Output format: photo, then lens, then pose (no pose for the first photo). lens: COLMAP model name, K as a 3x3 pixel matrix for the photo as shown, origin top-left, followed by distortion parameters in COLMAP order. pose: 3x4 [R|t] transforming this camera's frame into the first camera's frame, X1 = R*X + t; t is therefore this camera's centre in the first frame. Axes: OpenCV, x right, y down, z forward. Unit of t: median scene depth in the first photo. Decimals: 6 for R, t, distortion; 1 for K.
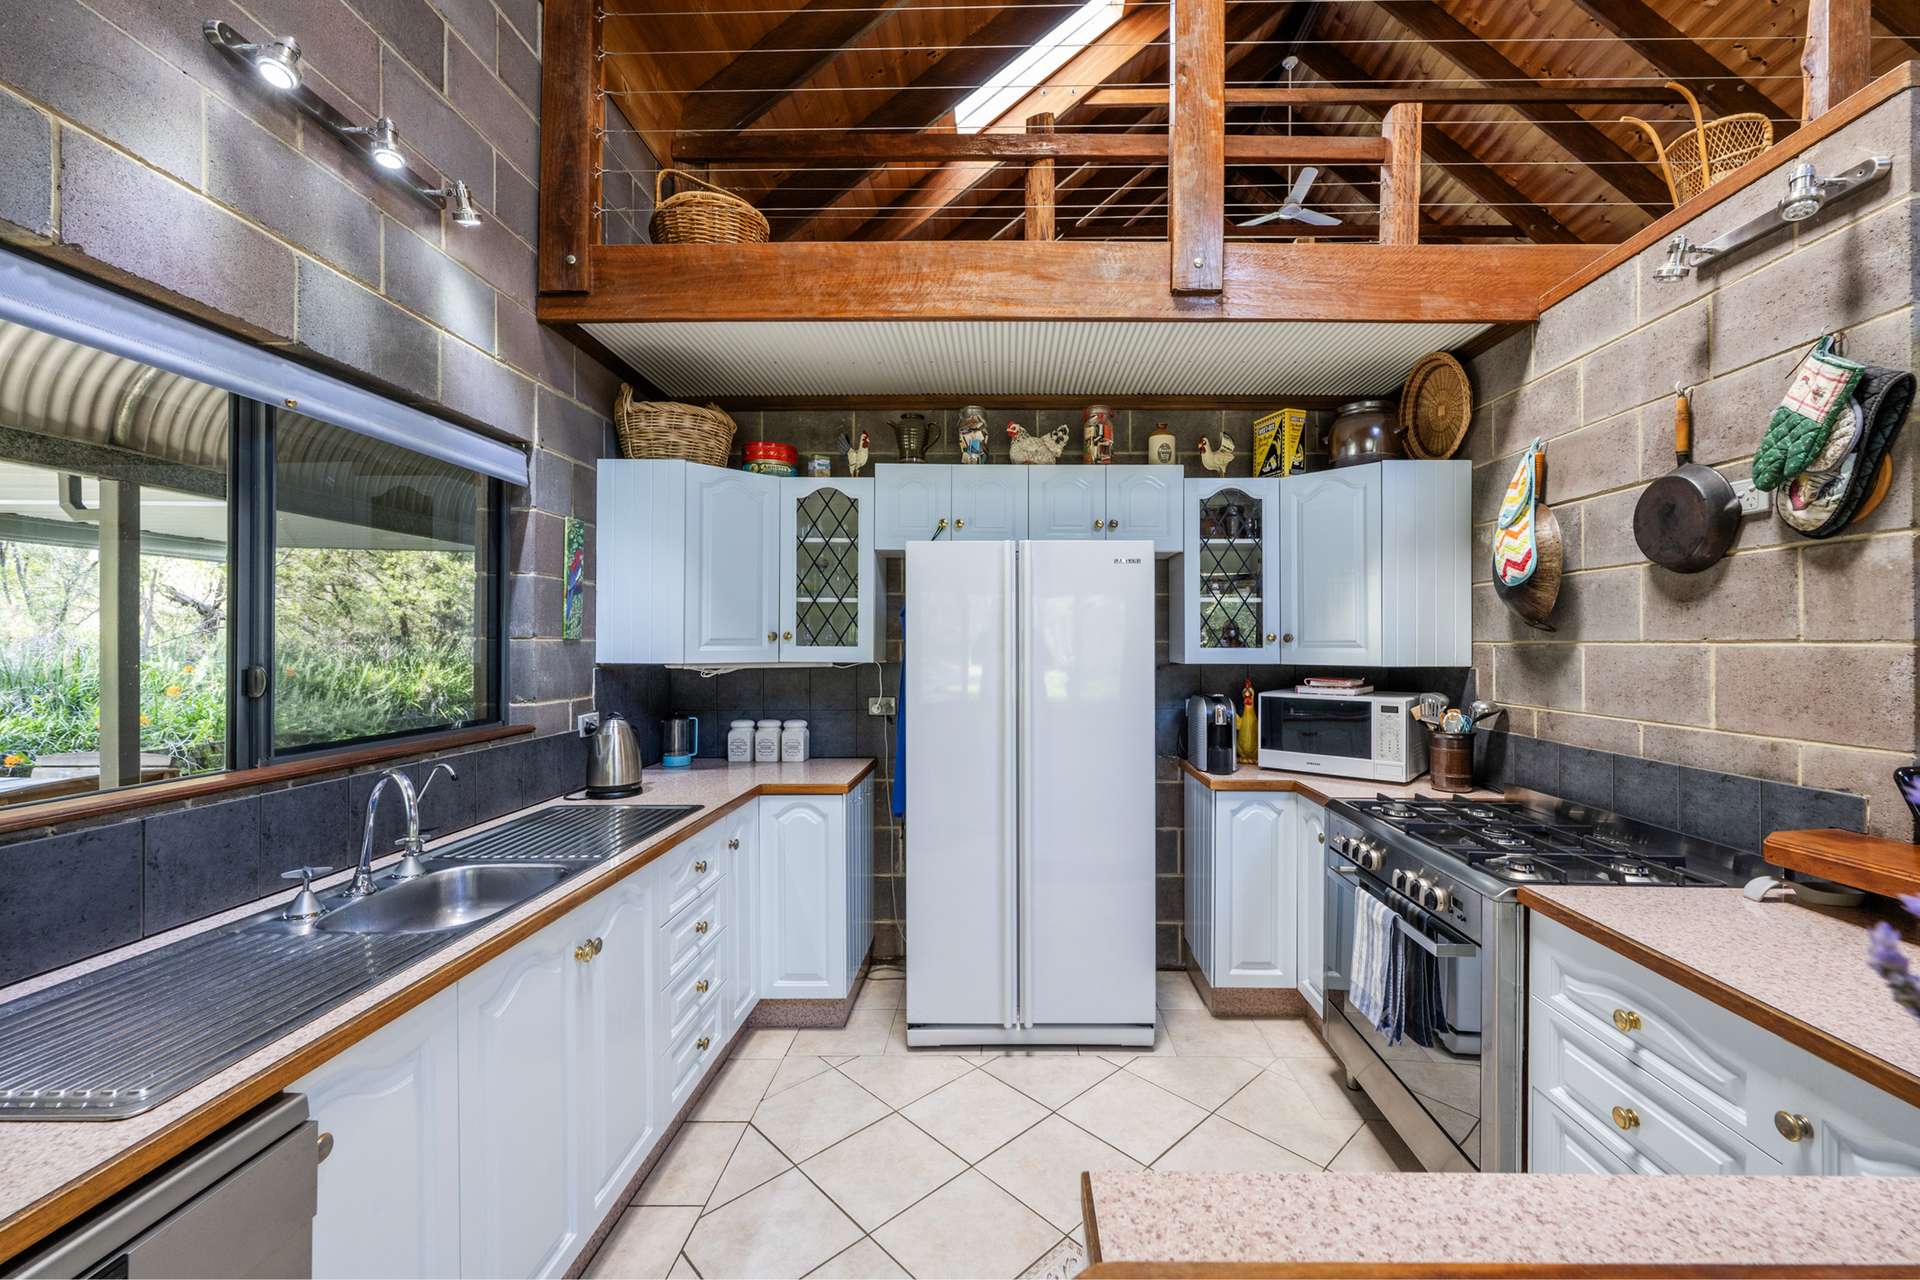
lens RADIAL K [[756.2, 0, 945.1], [0, 756.2, 634.0], [0, 0, 1]] dist [-0.000326, -0.000227]
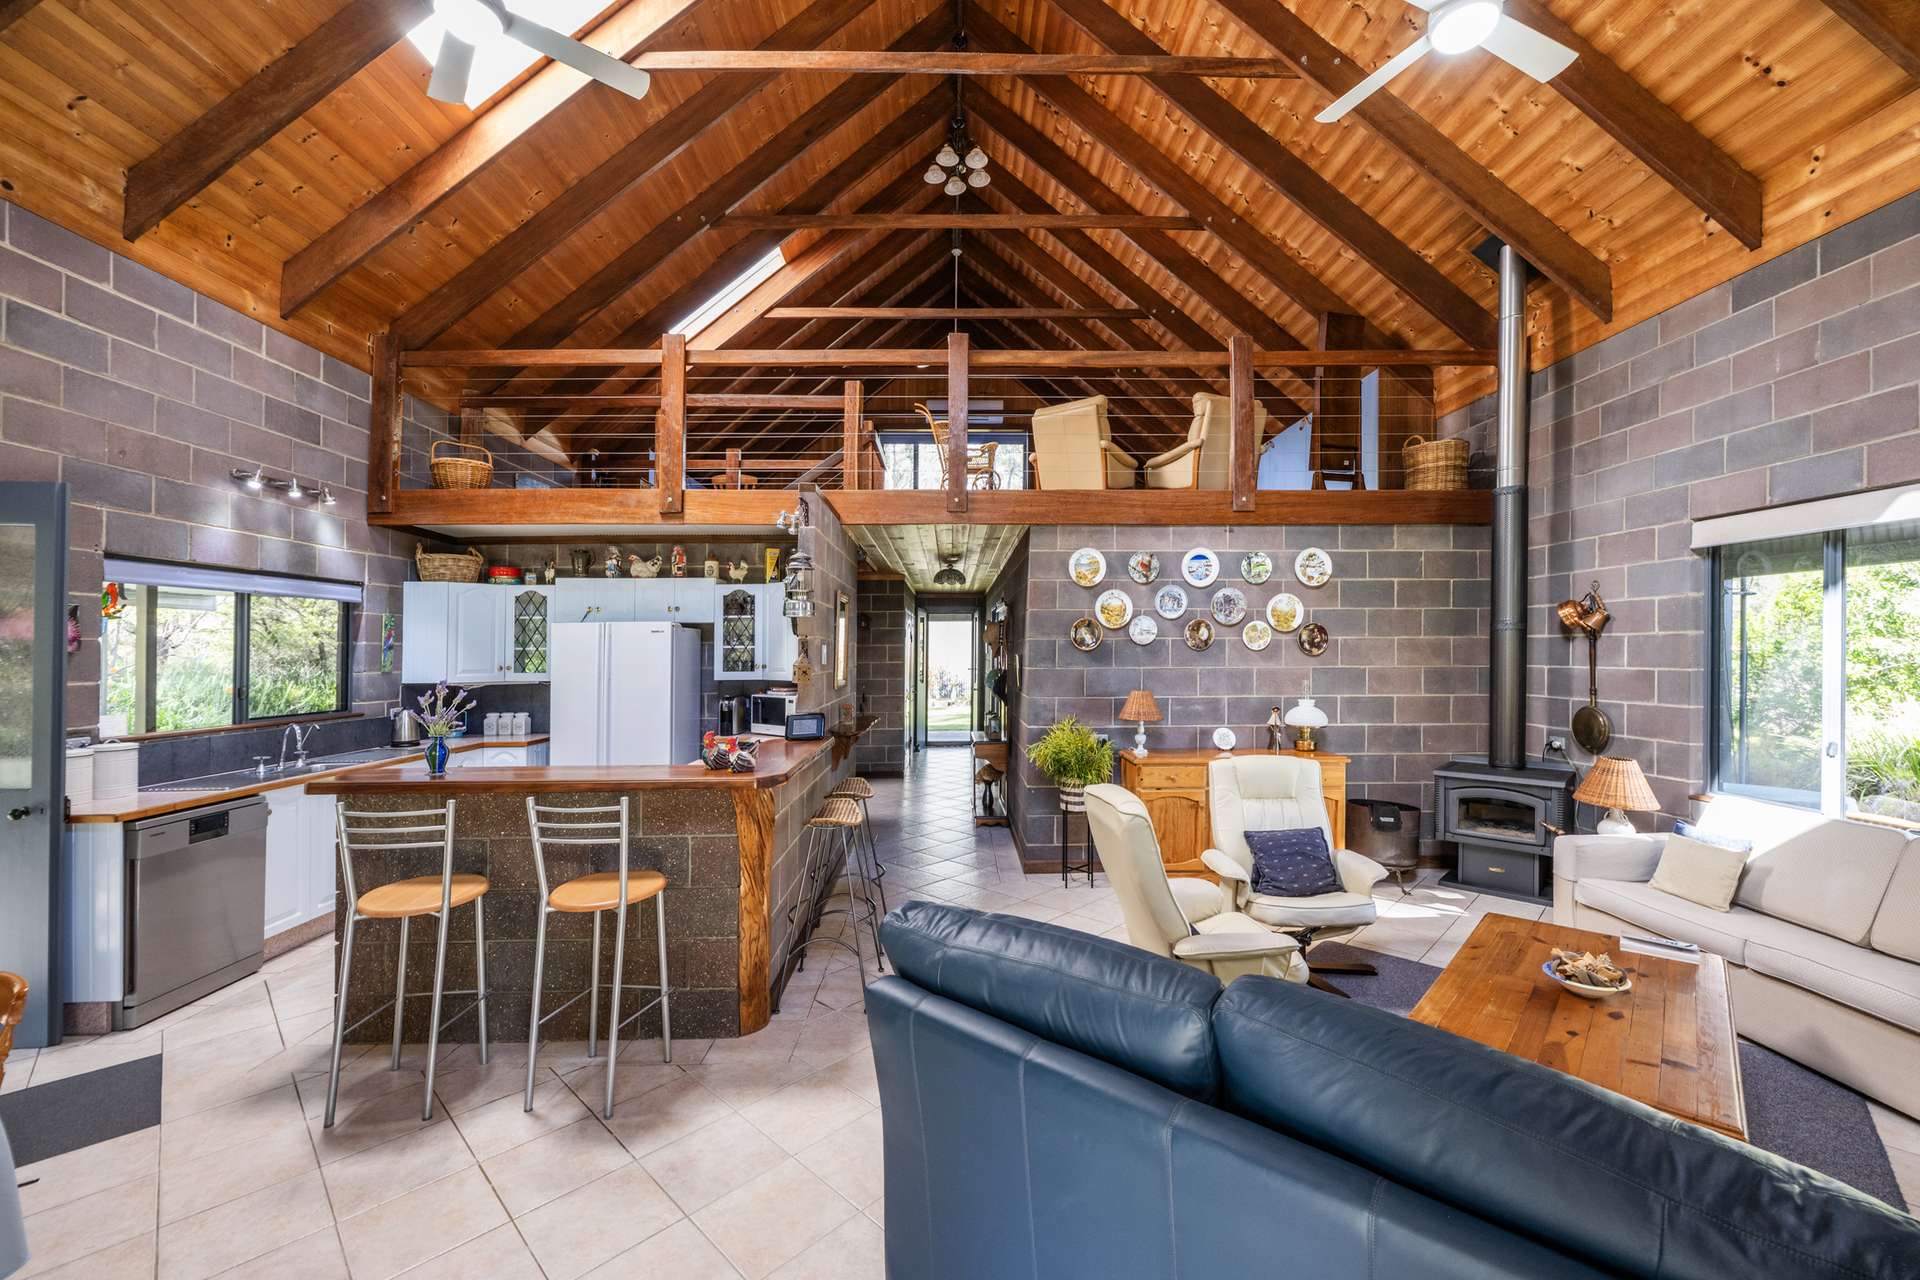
lens RADIAL K [[805.9, 0, 954.4], [0, 805.9, 627.2], [0, 0, 1]] dist [-0.006809, 0.000435]
pose [[0.999346, -0.007032, 0.035479, 0.870348], [0.007766, 0.999758, -0.020591, -0.050932], [-0.035326, 0.020853, 0.999158, -1.113293]]
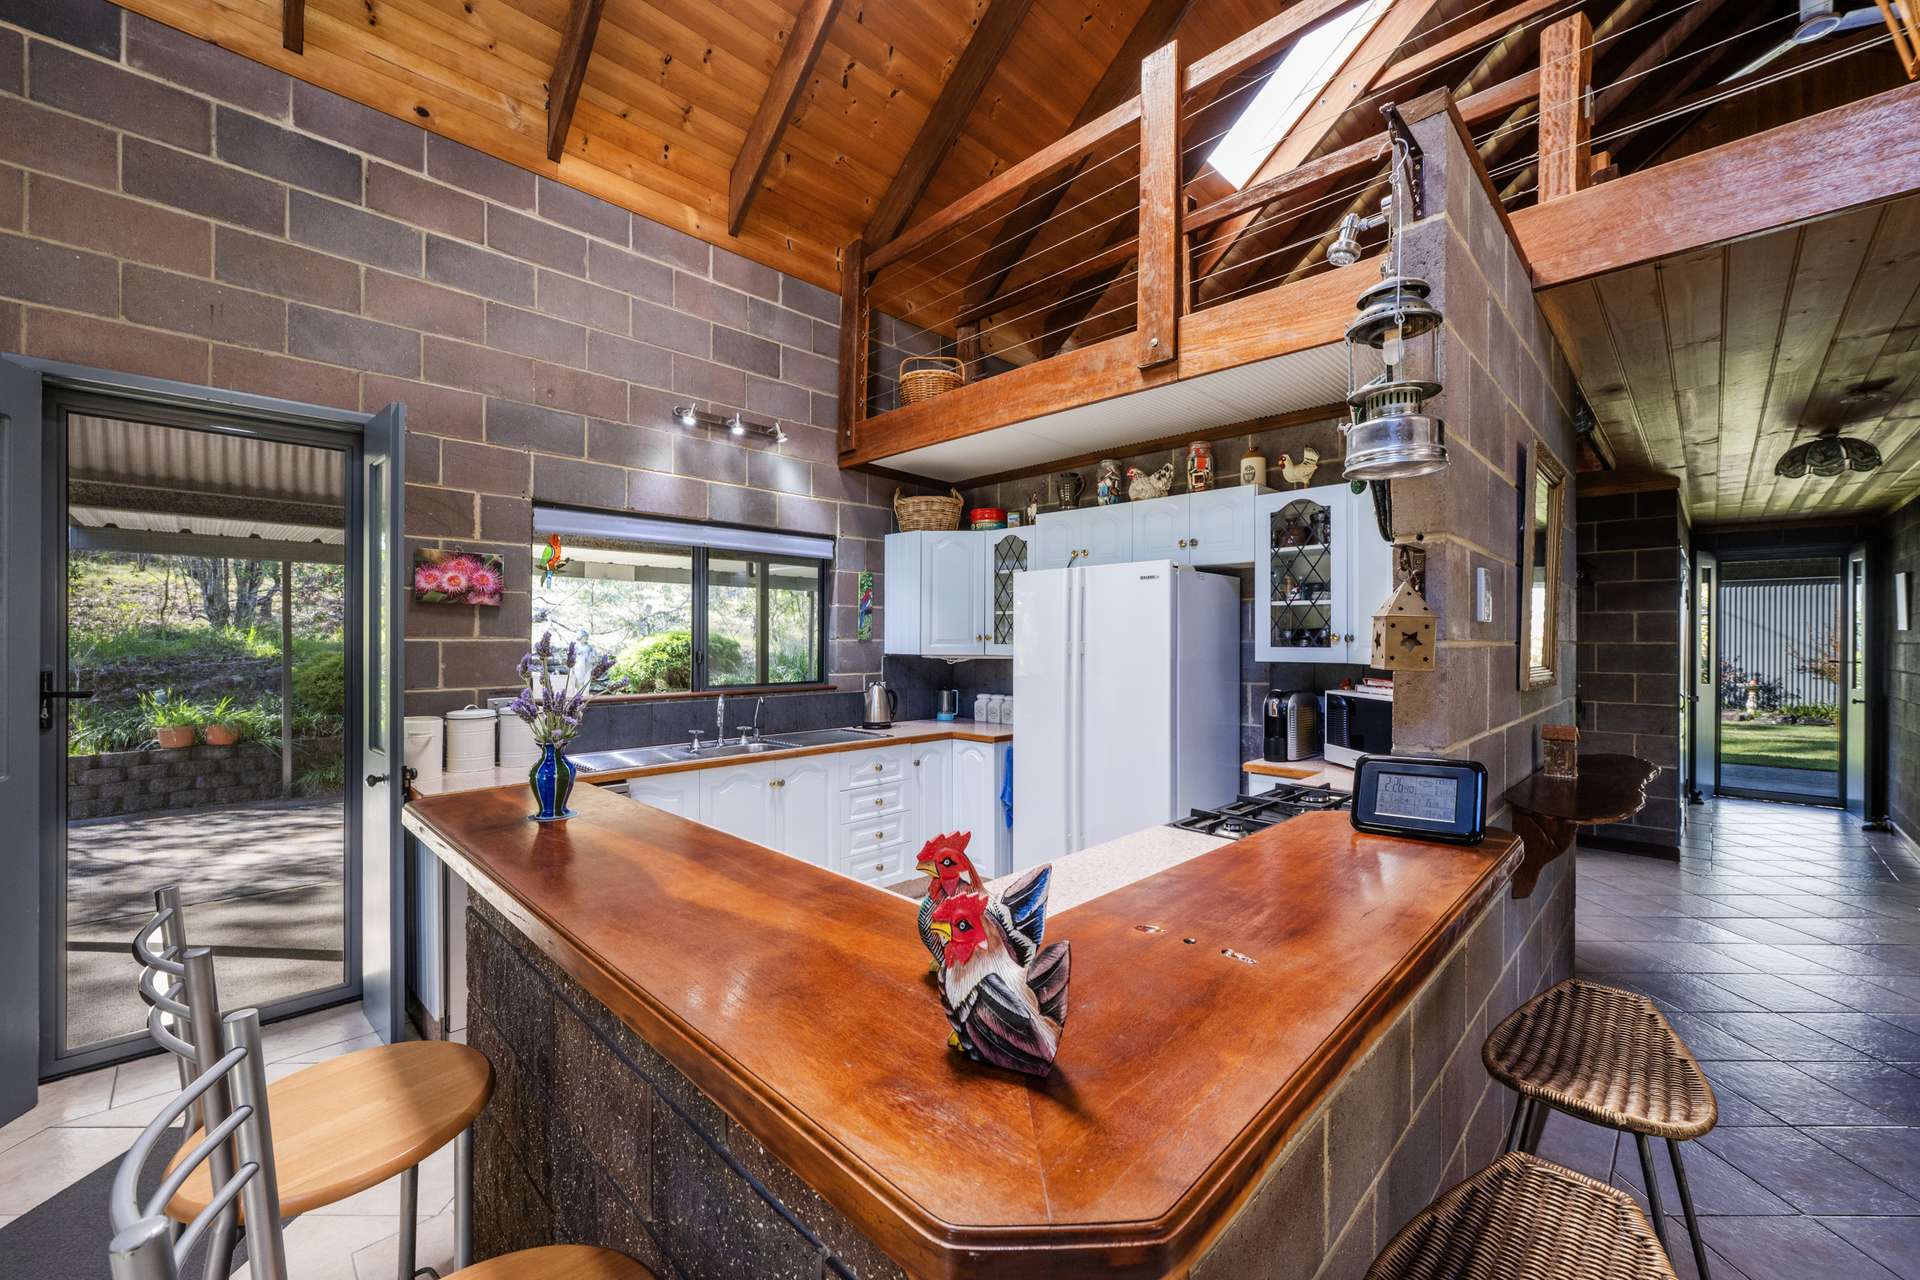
lens RADIAL K [[756.2, 0, 942.4], [0, 756.2, 628.2], [0, 0, 1]] dist [-0.000326, -0.000227]
pose [[0.716996, -0.012512, -0.696965, 0.771946], [0.003366, 0.999889, -0.014487, 0.004815], [0.697069, 0.008041, 0.716959, -0.127121]]
